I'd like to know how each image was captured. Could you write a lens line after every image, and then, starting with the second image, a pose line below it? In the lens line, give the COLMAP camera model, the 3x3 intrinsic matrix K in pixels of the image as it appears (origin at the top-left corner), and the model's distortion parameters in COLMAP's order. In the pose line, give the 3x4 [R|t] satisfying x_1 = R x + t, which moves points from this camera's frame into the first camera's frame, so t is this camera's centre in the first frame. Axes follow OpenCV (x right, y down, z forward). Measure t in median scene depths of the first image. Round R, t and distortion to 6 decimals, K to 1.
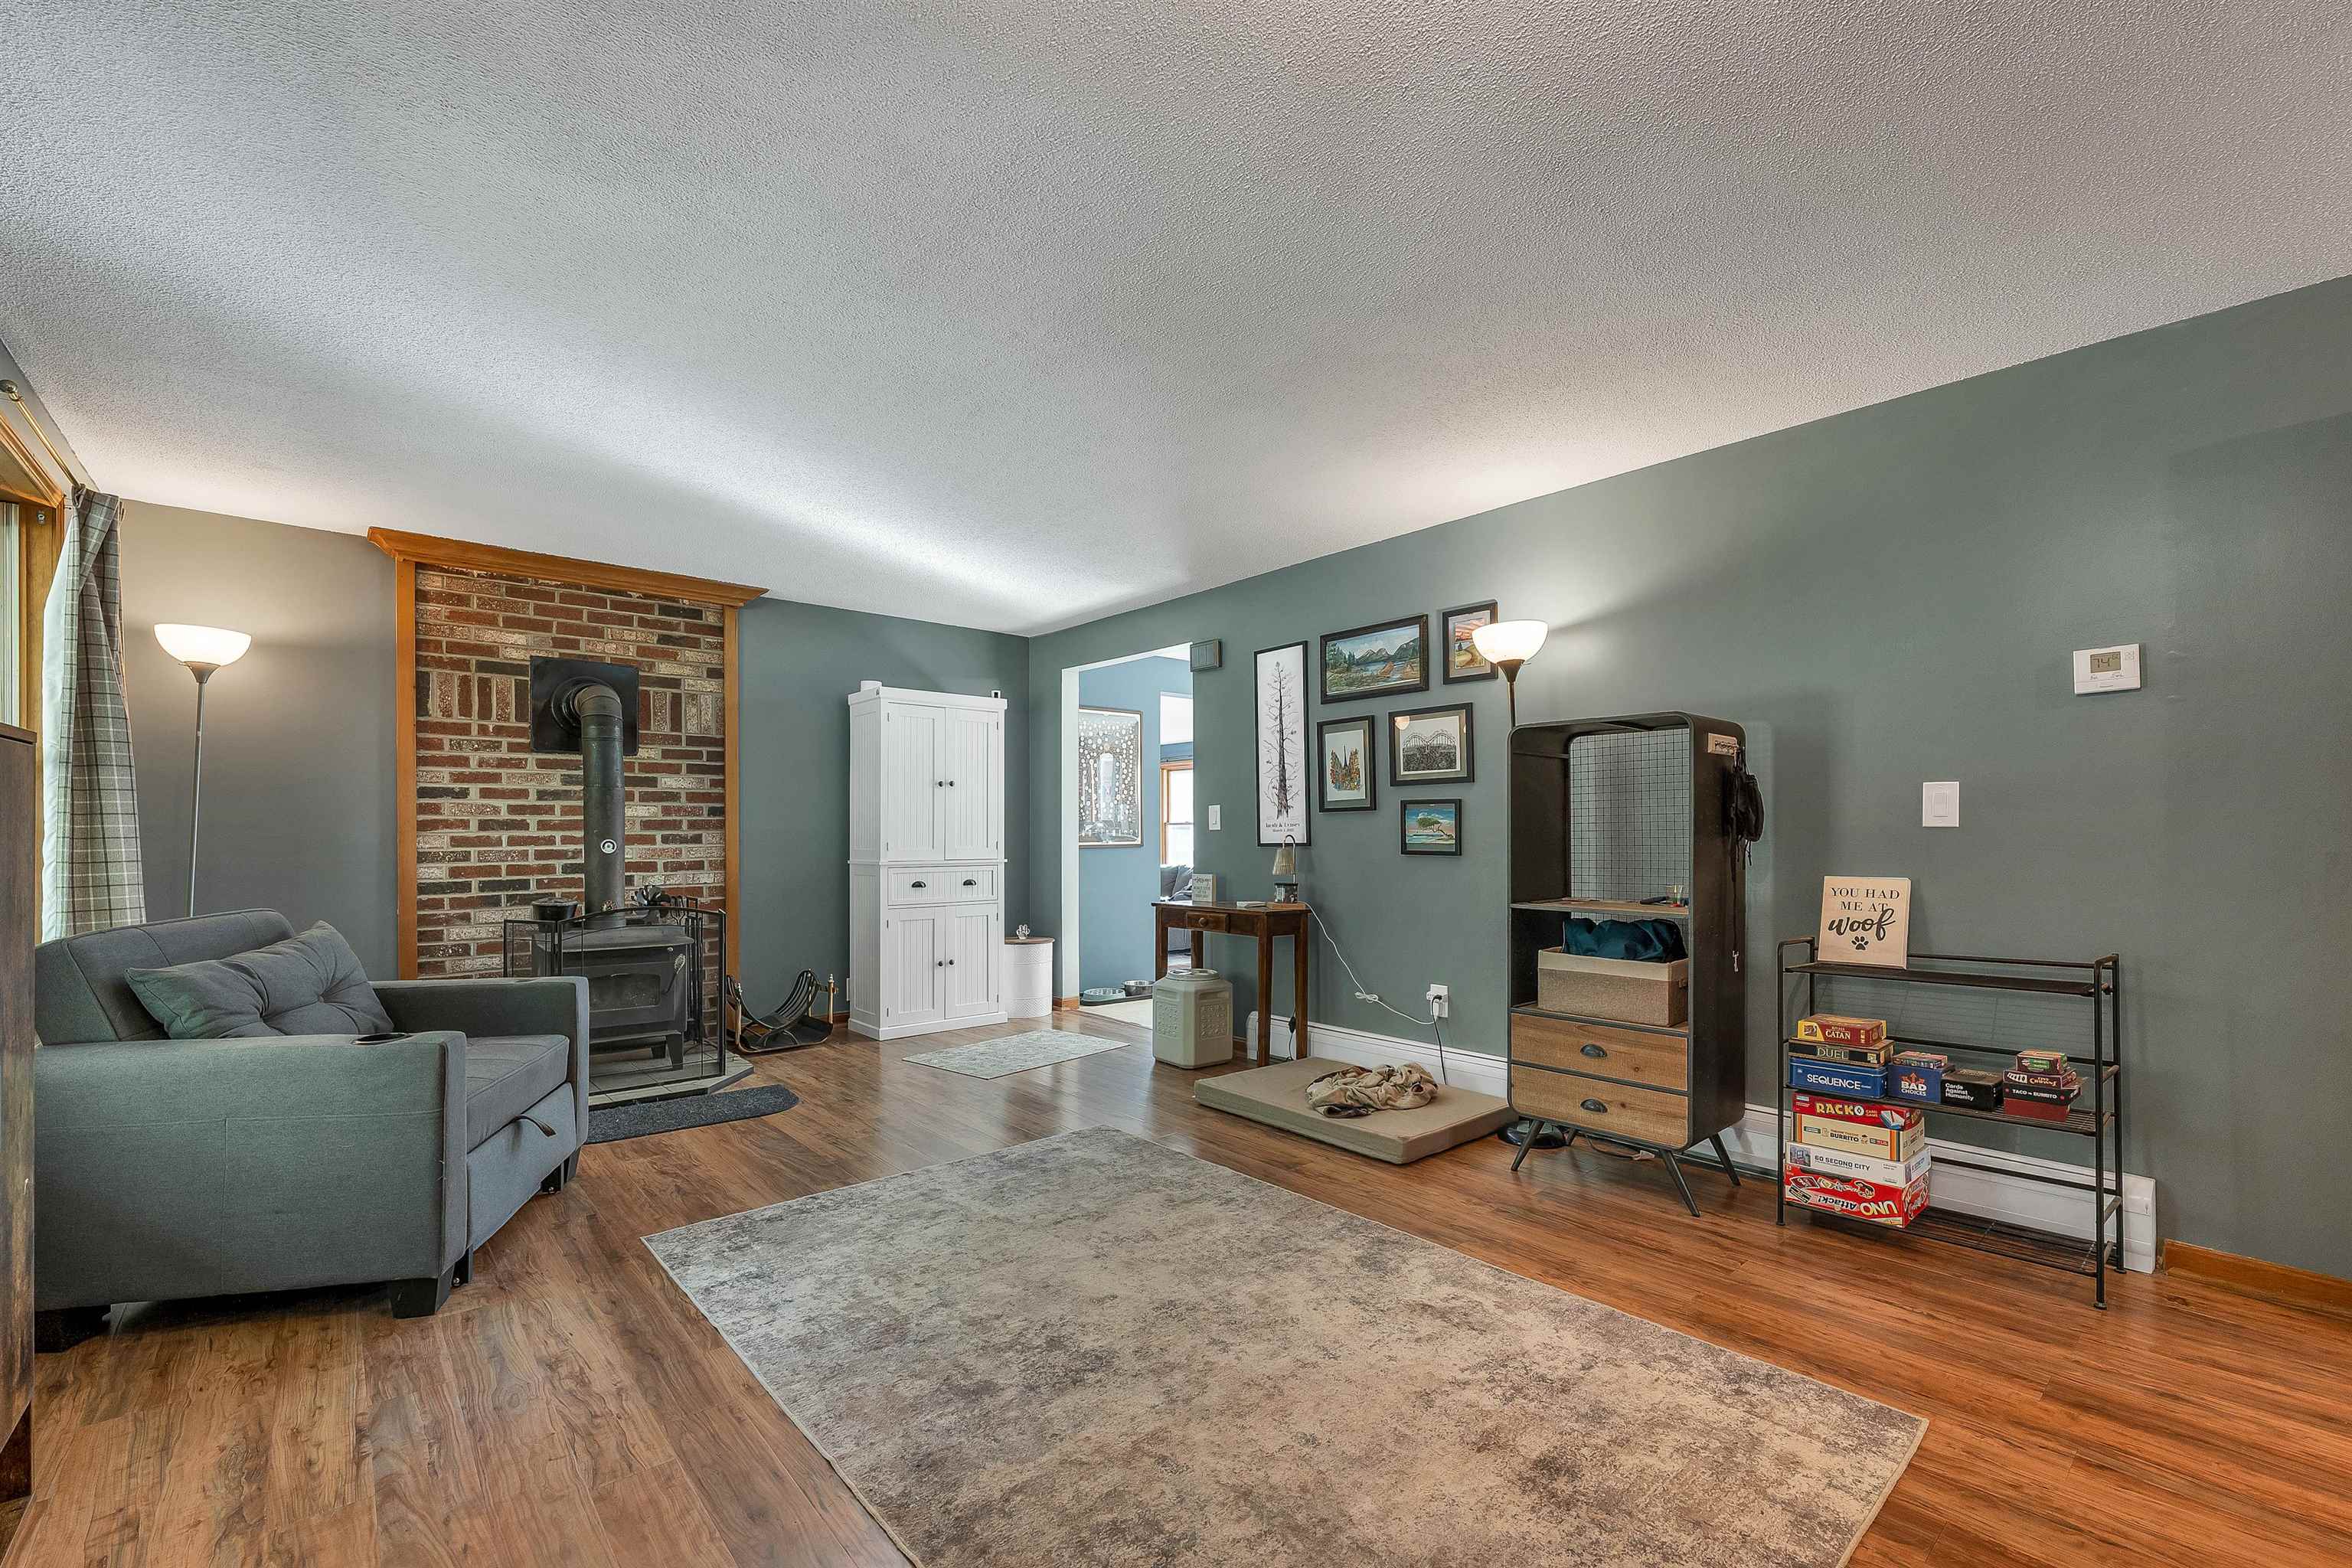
lens RADIAL K [[989.0, 0, 1166.6], [0, 989.0, 824.0], [0, 0, 1]] dist [-0.002710, -0.000215]
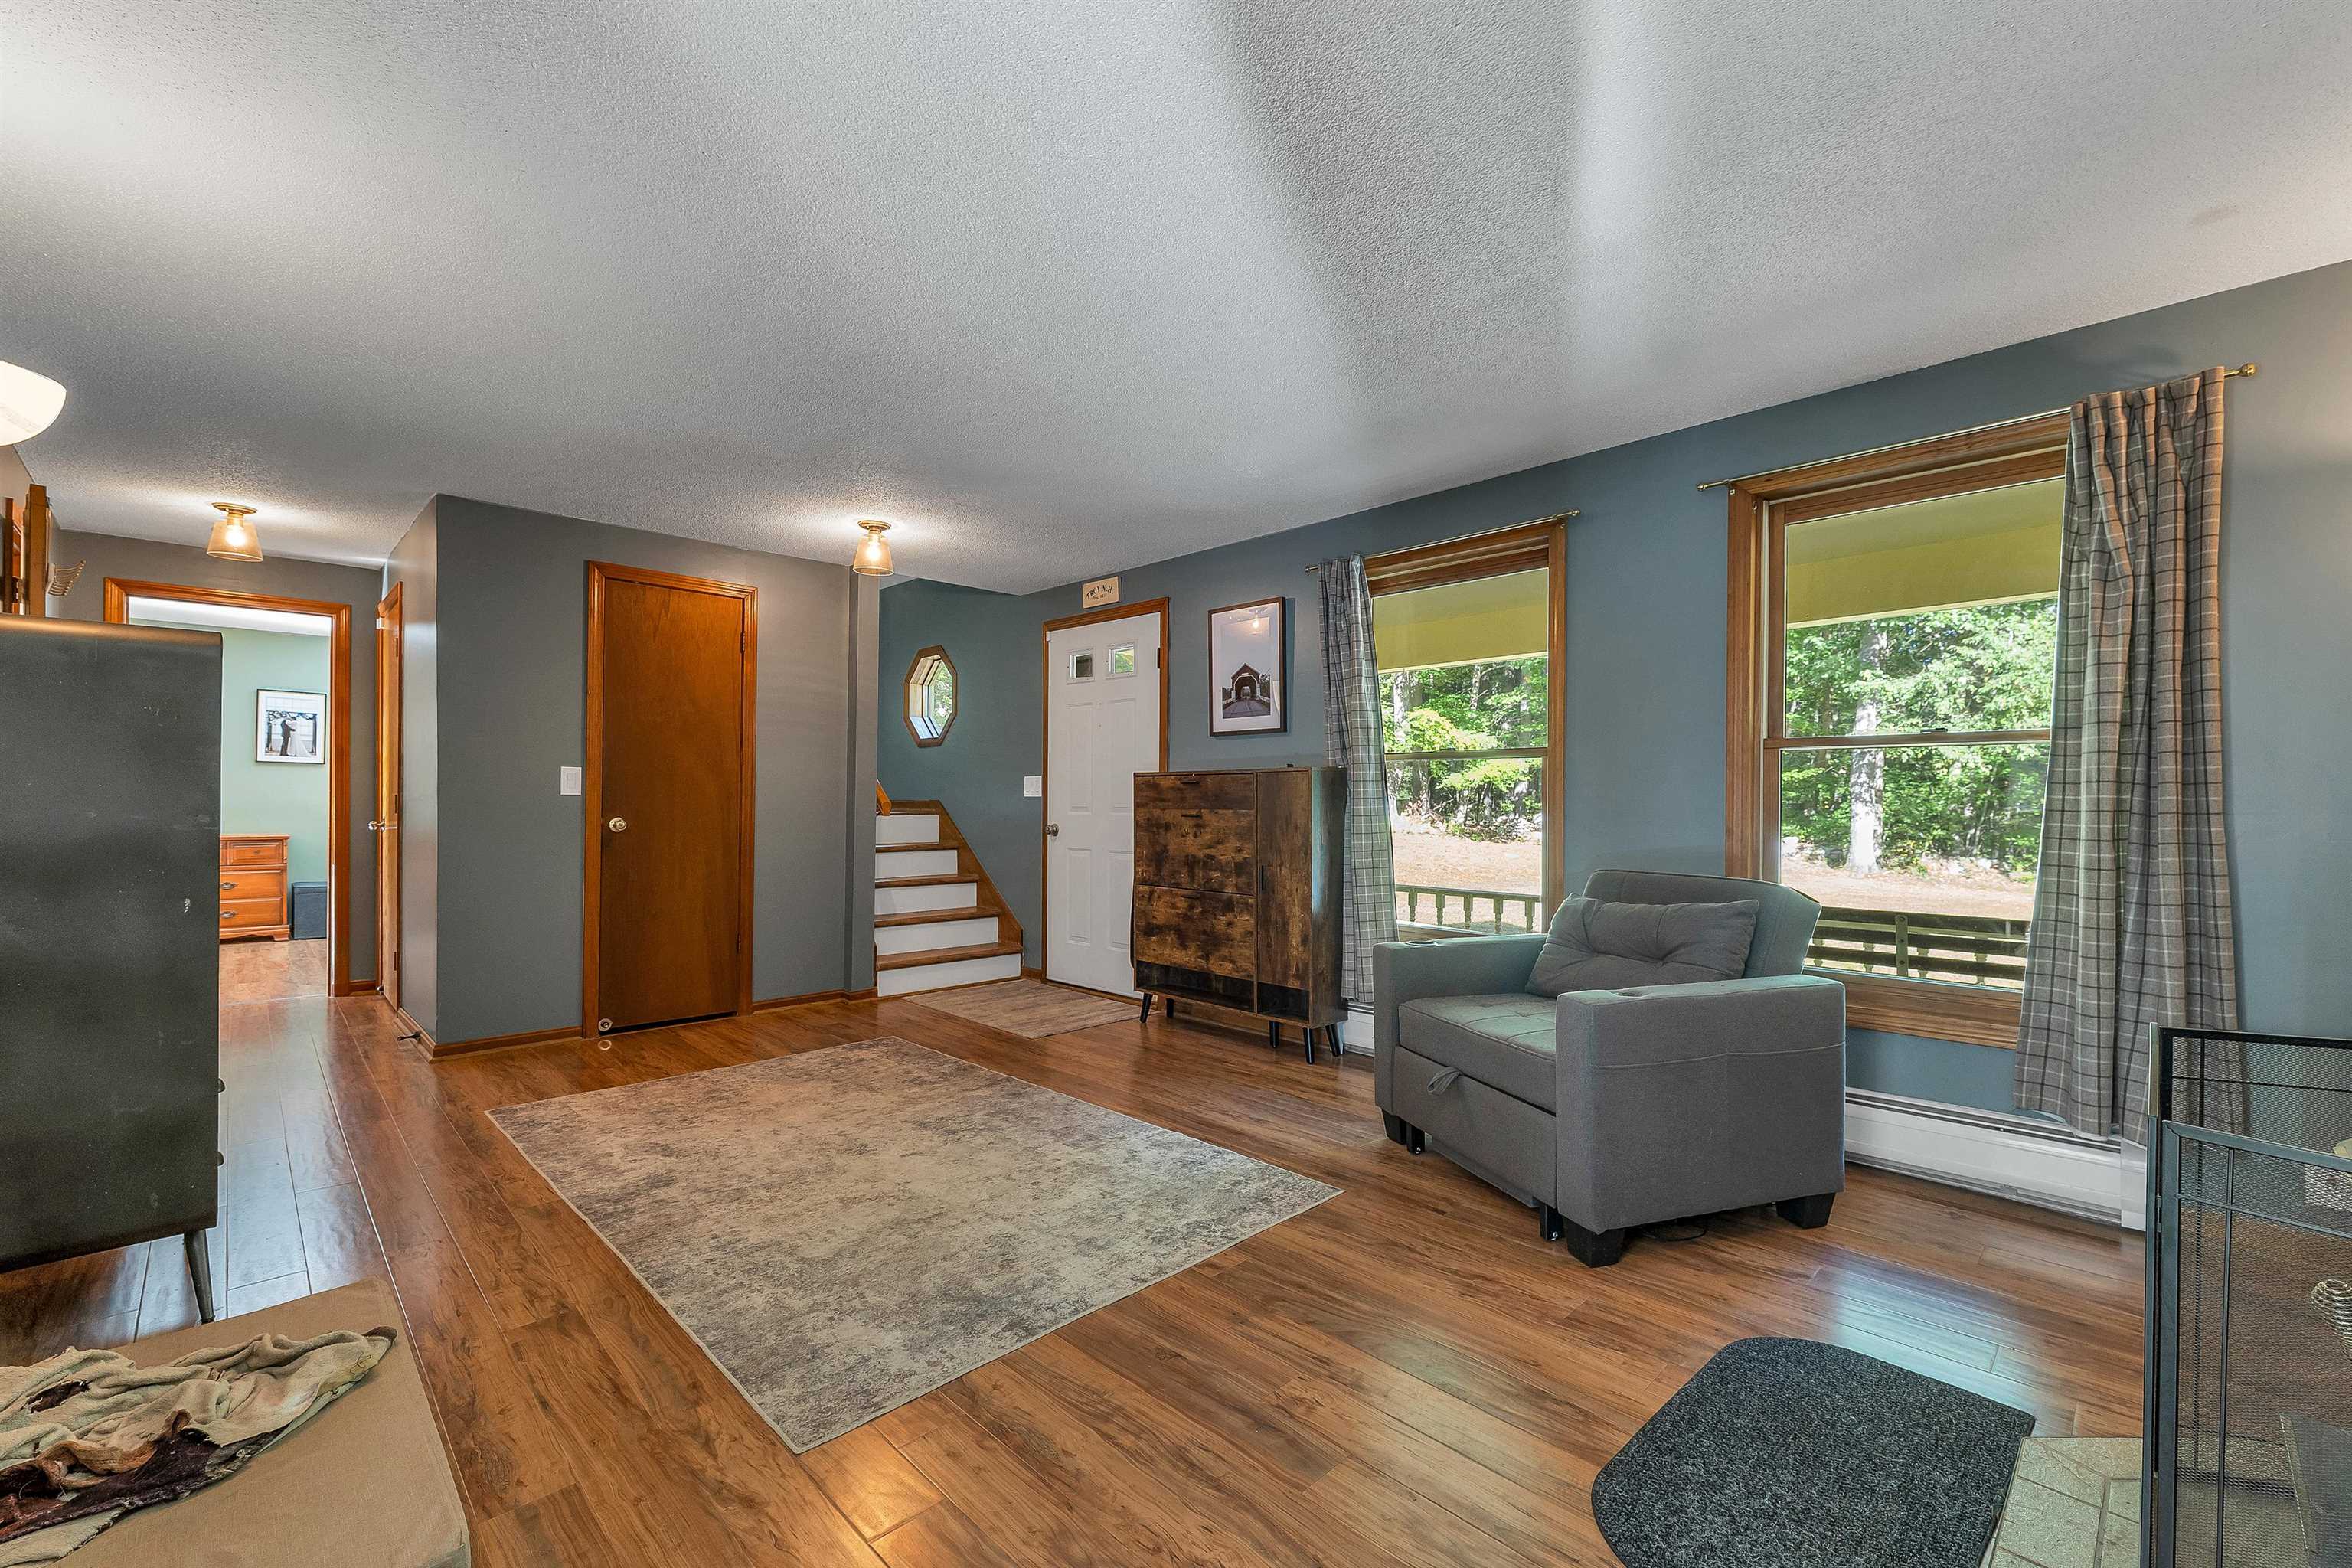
lens RADIAL K [[974.4, 0, 1189.6], [0, 974.4, 812.6], [0, 0, 1]] dist [0.001773, 0.000094]
pose [[-0.996643, -0.003671, -0.081787, -0.189214], [-0.004009, 0.999984, 0.003975, 0.010077], [0.081771, 0.004290, -0.996642, 1.350542]]
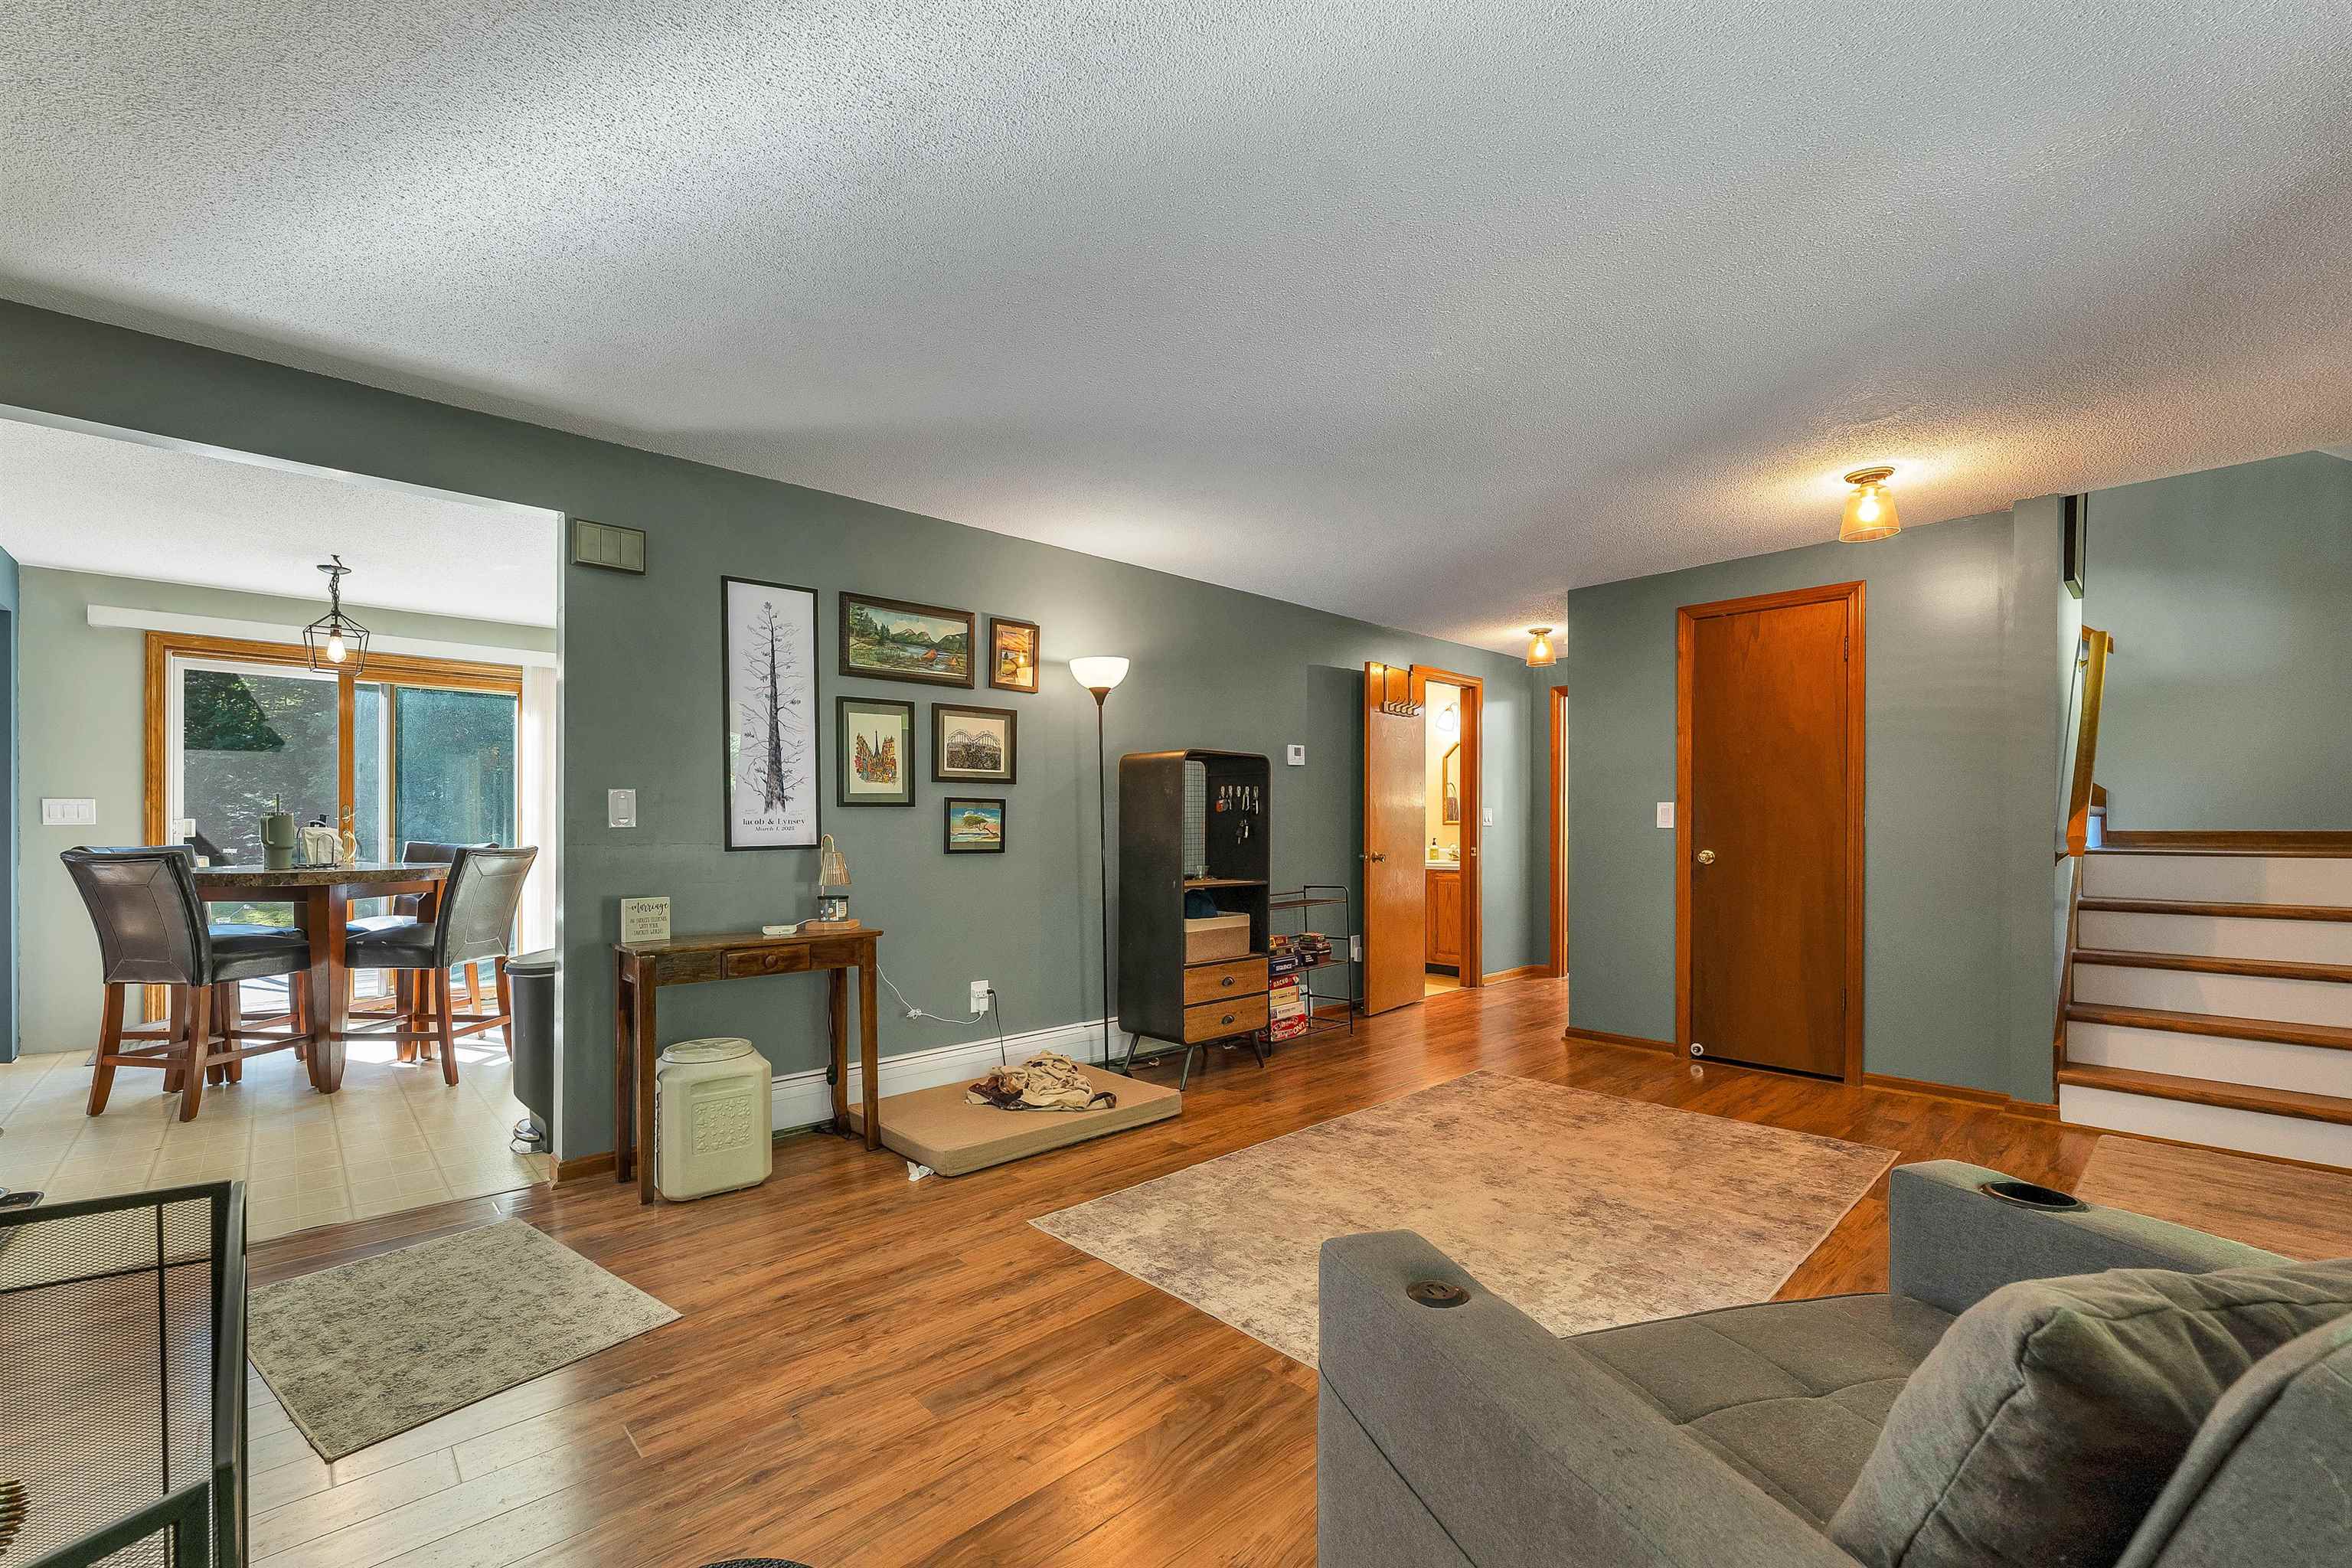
lens RADIAL K [[989.0, 0, 1166.6], [0, 989.0, 824.0], [0, 0, 1]] dist [-0.002710, -0.000215]
pose [[-0.040973, 0.002954, 0.999156, -0.760856], [-0.010033, 0.999944, -0.003368, 0.002864], [-0.999110, -0.010162, -0.040941, 0.862244]]
